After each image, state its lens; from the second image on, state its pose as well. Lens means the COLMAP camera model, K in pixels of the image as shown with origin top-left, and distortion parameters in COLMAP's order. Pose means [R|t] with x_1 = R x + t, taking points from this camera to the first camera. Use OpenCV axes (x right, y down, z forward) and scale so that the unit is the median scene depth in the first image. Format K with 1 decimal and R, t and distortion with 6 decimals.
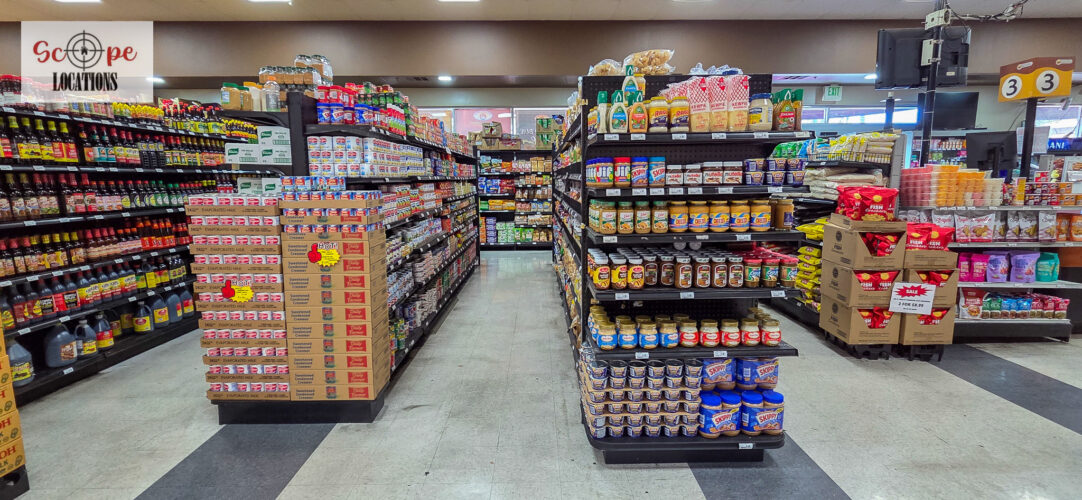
lens RADIAL K [[488.0, 0, 552.5], [0, 488.0, 250.4], [0, 0, 1]] dist [-0.000003, 0.000235]
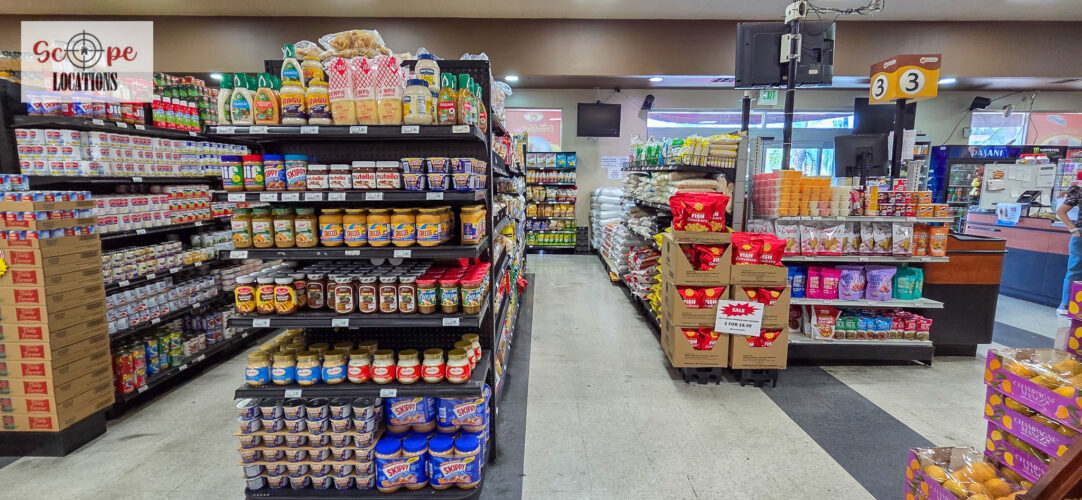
lens RADIAL K [[477.5, 0, 541.0], [0, 477.5, 250.0], [0, 0, 1]] dist [-0.001703, -0.000119]
pose [[0.999903, 0.012819, -0.005375, 0.374443], [-0.012833, 0.999914, -0.002517, -0.020187], [0.005343, 0.002586, 0.999982, 0.116219]]
